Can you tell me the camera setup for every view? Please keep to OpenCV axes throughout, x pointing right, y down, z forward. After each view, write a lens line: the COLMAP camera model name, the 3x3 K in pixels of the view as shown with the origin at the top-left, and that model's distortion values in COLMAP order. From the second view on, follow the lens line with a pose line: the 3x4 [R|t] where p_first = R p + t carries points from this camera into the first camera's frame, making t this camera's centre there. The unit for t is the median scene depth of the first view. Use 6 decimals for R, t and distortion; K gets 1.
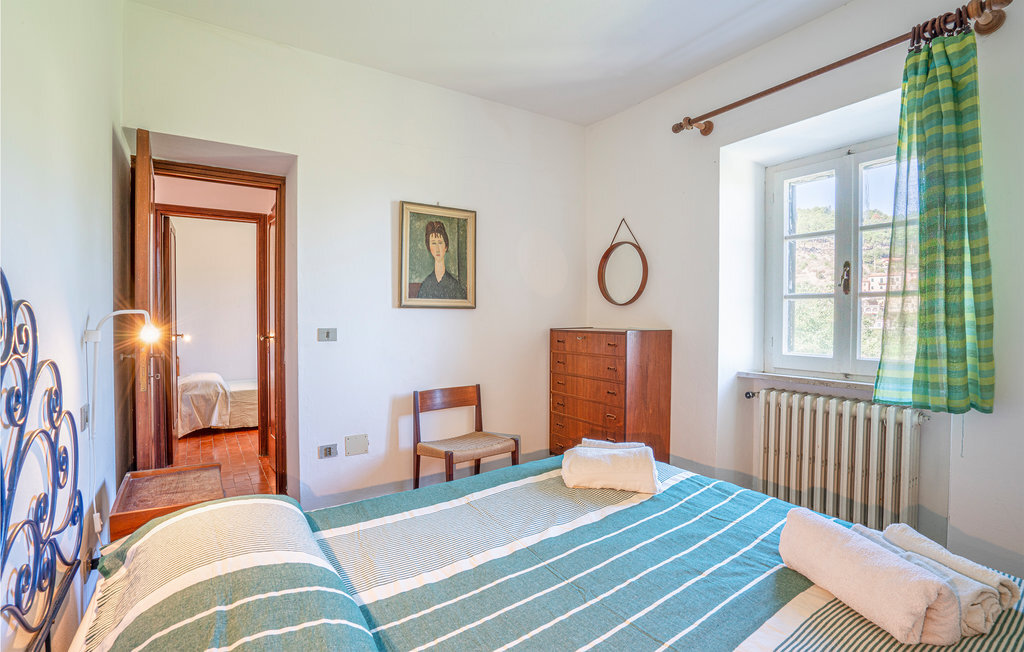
lens RADIAL K [[469.5, 0, 508.6], [0, 469.5, 324.9], [0, 0, 1]] dist [-0.010407, 0.000084]
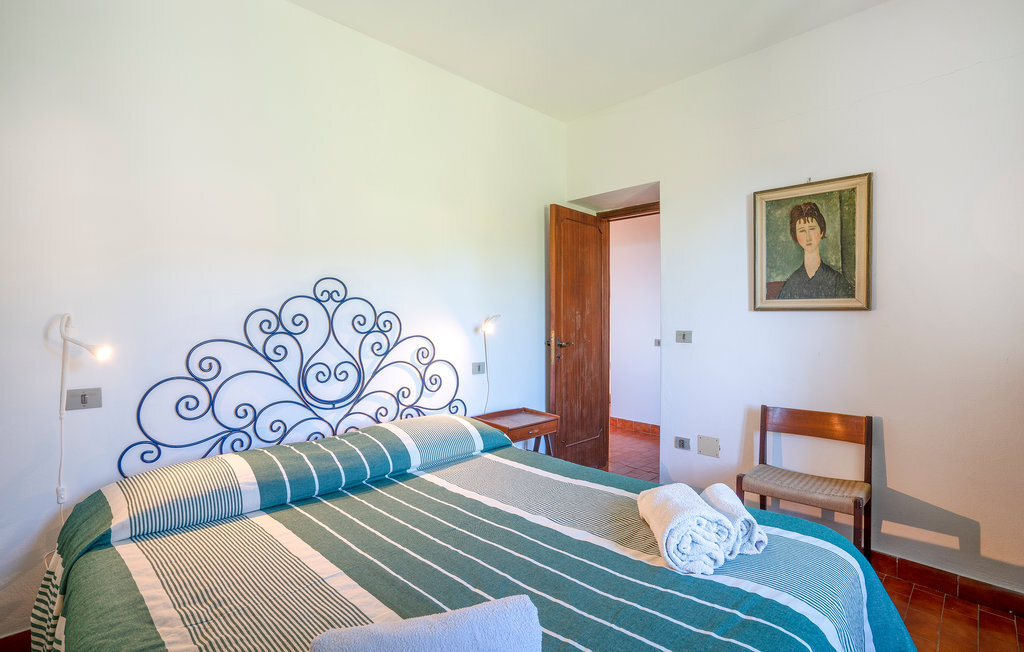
lens RADIAL K [[469.5, 0, 508.6], [0, 469.5, 324.9], [0, 0, 1]] dist [-0.010407, 0.000084]
pose [[0.192358, 0.012828, -0.981241, 0.543179], [-0.025906, 0.999632, 0.007990, -0.003907], [0.980983, 0.023883, 0.192620, 0.346977]]
